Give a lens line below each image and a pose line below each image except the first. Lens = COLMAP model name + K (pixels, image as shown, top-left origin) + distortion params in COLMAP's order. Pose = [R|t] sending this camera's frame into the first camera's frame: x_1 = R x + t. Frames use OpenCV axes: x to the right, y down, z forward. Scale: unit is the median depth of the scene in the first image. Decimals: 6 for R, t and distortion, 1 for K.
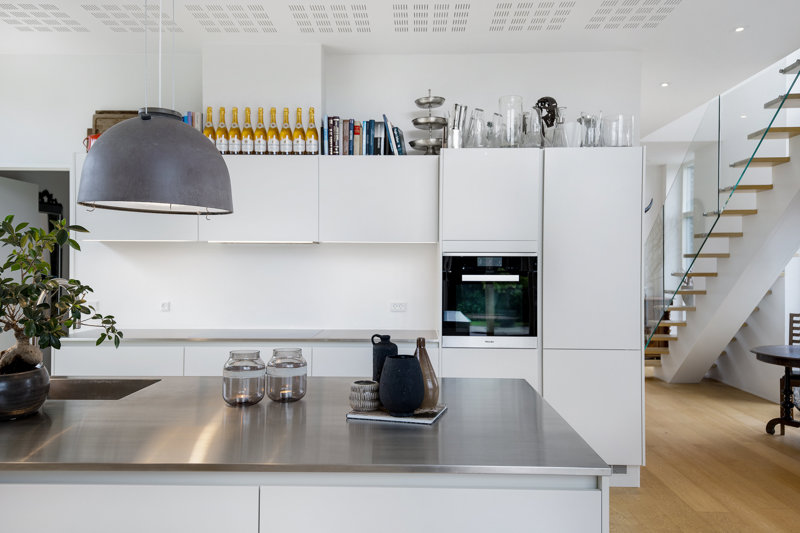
lens RADIAL K [[646.9, 0, 400.0], [0, 646.9, 266.5], [0, 0, 1]] dist [0.062314, -0.001357]
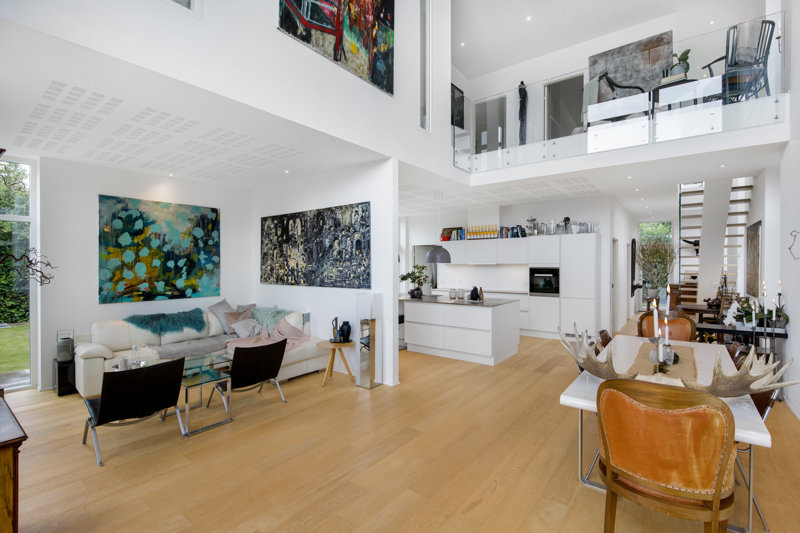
lens RADIAL K [[371.4, 0, 400.0], [0, 371.4, 268.7], [0, 0, 1]] dist [-0.001206, -0.008642]
pose [[0.807073, 0.003044, -0.590444, 0.623054], [0.007318, 0.999858, 0.015157, -0.045712], [0.590406, -0.016554, 0.806937, -0.895636]]
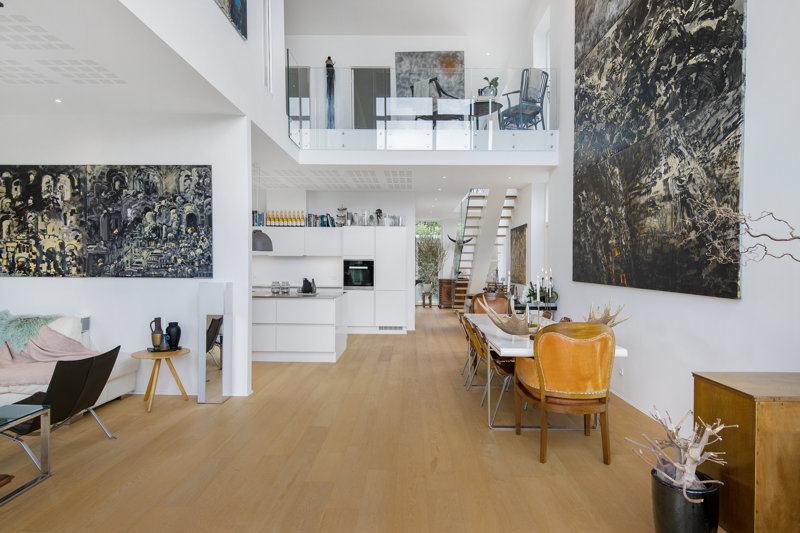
lens RADIAL K [[453.8, 0, 405.0], [0, 453.8, 268.8], [0, 0, 1]] dist [-0.002952, -0.000358]
pose [[0.999826, 0.007605, 0.017024, 0.308846], [-0.007785, 0.999914, 0.010556, -0.001793], [-0.016942, -0.010686, 0.999799, -1.128185]]
